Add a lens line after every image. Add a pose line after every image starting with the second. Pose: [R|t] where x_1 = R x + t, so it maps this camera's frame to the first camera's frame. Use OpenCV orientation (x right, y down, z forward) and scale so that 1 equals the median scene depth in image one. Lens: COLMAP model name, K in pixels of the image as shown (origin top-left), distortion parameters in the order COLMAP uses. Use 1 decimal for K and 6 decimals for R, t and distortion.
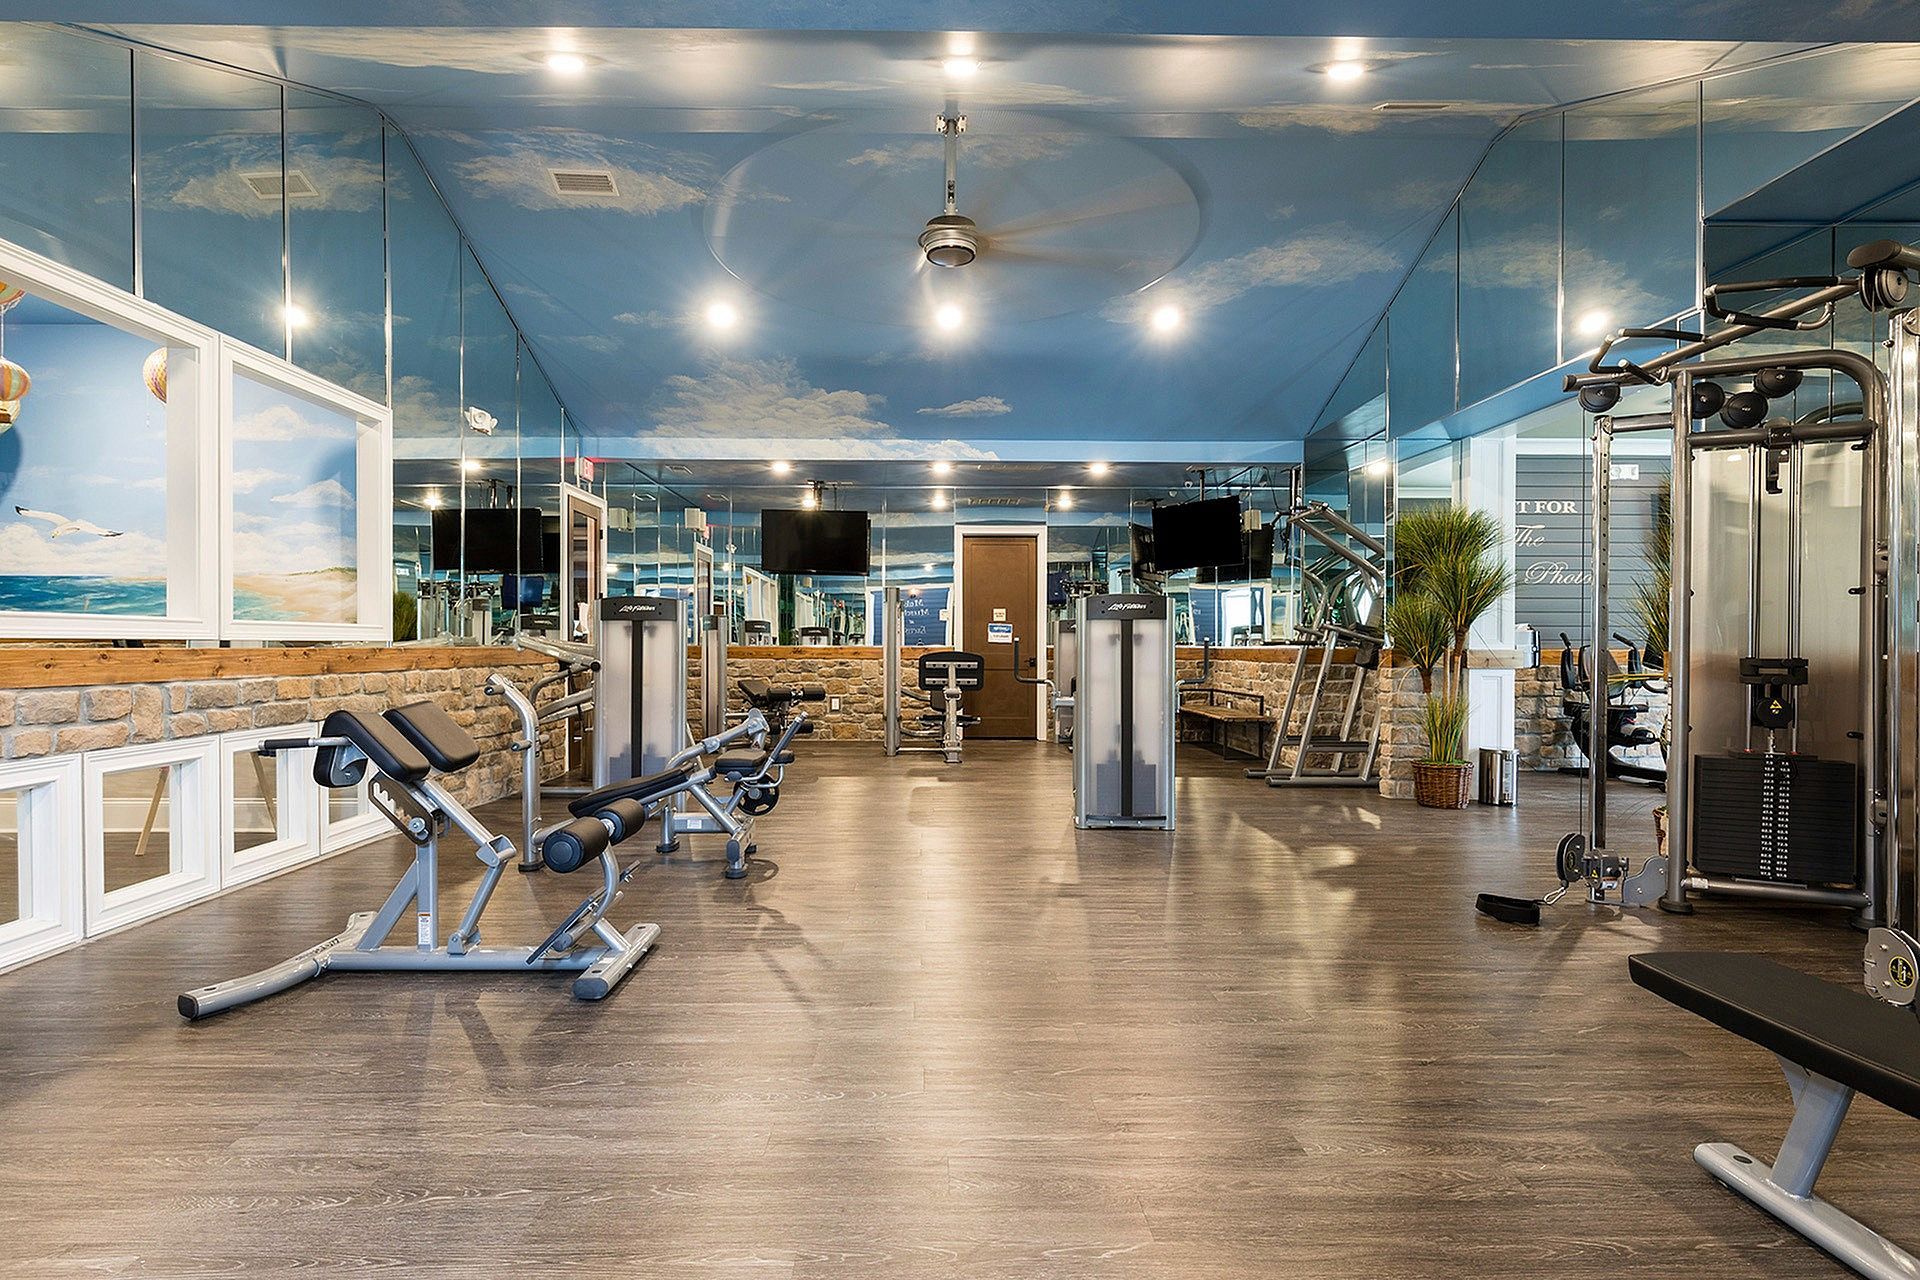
lens RADIAL K [[902.1, 0, 957.2], [0, 902.1, 647.4], [0, 0, 1]] dist [-0.014230, 0.000520]
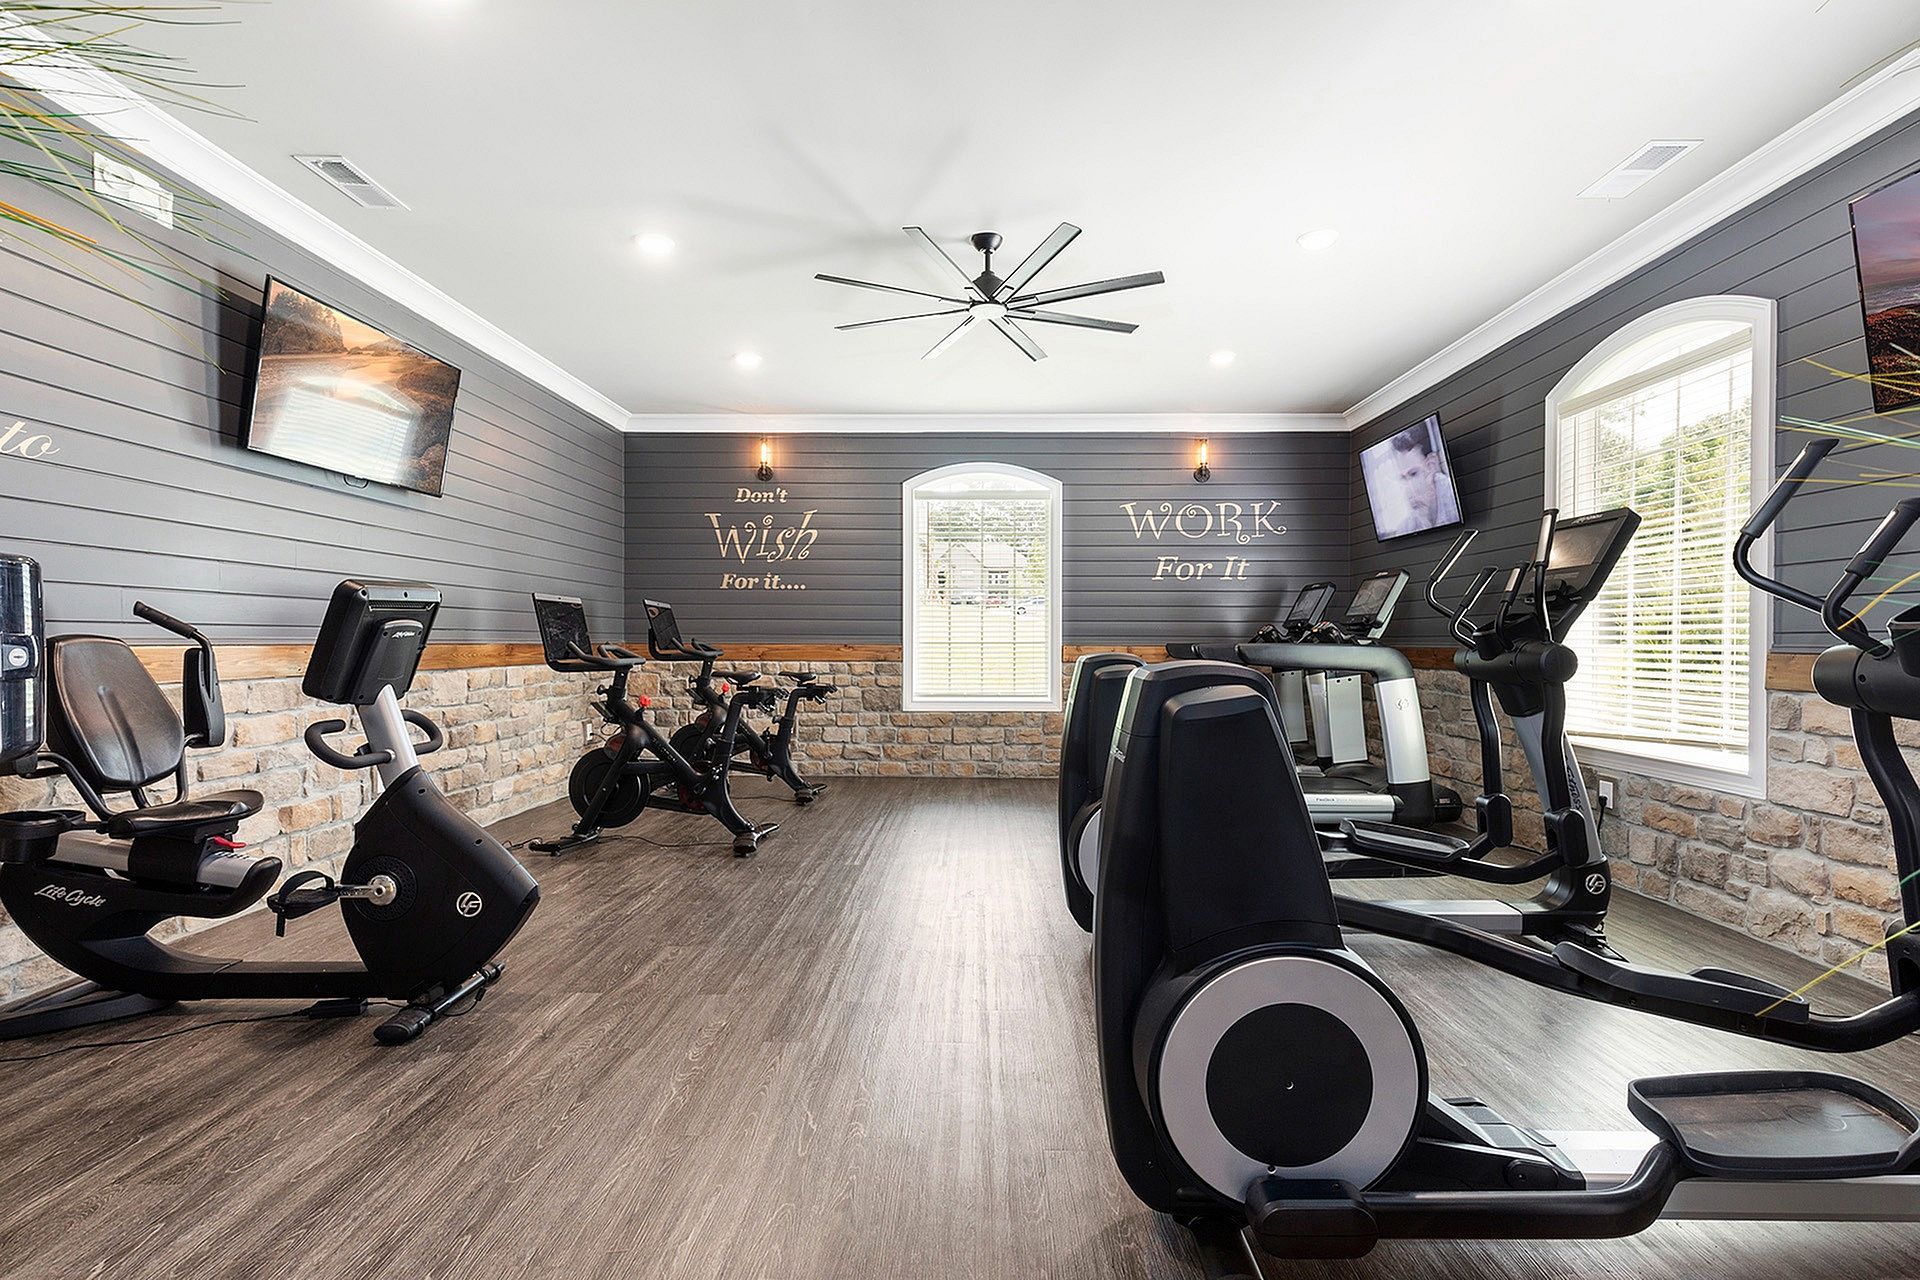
lens RADIAL K [[902.1, 0, 963.2], [0, 902.1, 639.1], [0, 0, 1]] dist [-0.014230, 0.000520]
pose [[0.014871, -0.006881, 0.999866, 0.372693], [0.006162, 0.999958, 0.006790, -0.001687], [-0.999870, 0.006060, 0.014912, 0.655232]]
